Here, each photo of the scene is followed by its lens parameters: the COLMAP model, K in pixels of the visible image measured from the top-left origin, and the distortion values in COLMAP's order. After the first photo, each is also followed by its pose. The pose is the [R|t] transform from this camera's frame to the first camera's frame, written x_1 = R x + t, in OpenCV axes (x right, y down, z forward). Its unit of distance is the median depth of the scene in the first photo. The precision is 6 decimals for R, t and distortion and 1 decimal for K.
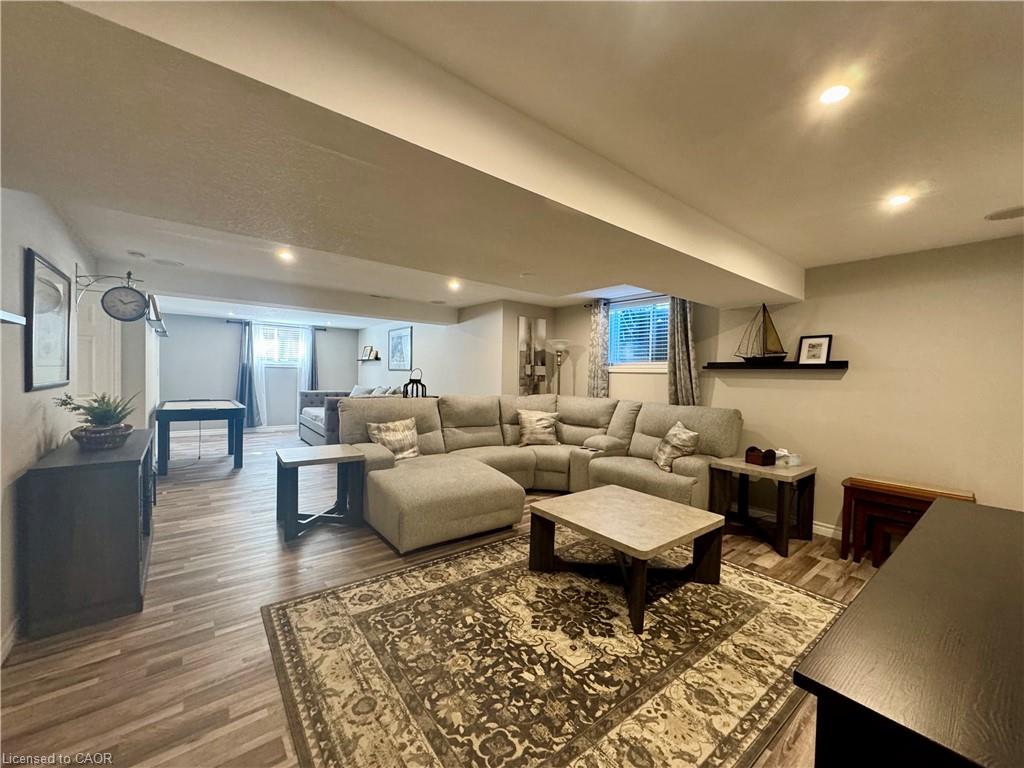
lens RADIAL K [[408.8, 0, 512.8], [0, 408.8, 383.1], [0, 0, 1]] dist [0.000861, -0.000113]
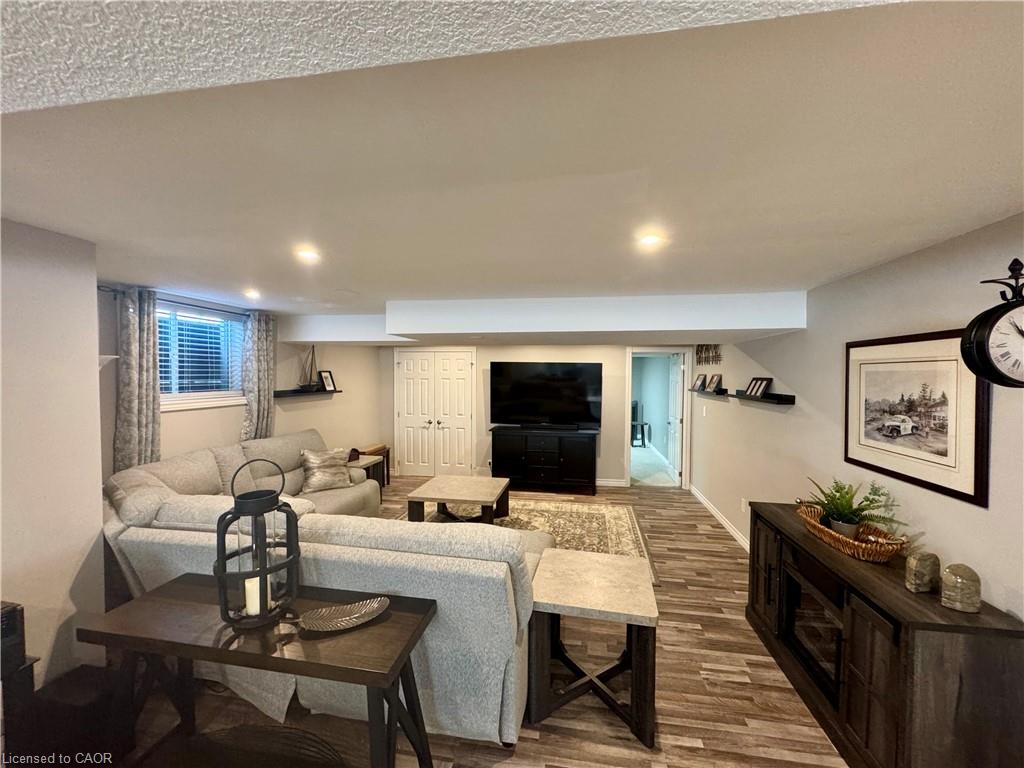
lens RADIAL K [[408.8, 0, 512.7], [0, 408.8, 383.7], [0, 0, 1]] dist [0.000861, -0.000113]
pose [[-0.667555, -0.045802, 0.743151, -1.584945], [-0.005867, 0.998399, 0.056263, -0.301548], [-0.744538, 0.033198, -0.666755, 2.825549]]
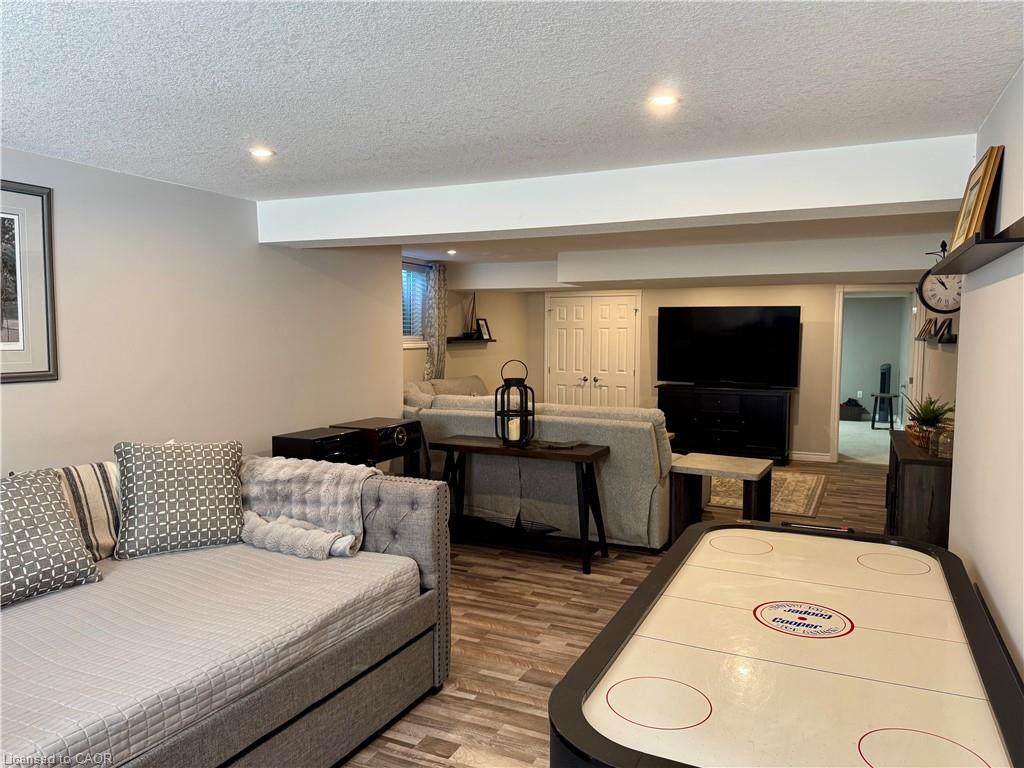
lens RADIAL K [[723.4, 0, 509.6], [0, 723.4, 384.0], [0, 0, 1]] dist [0.045906, -0.005533]
pose [[-0.440104, -0.089906, 0.893435, -3.053917], [0.006309, 0.994641, 0.103198, -0.286482], [-0.897925, 0.051054, -0.437178, 3.871554]]
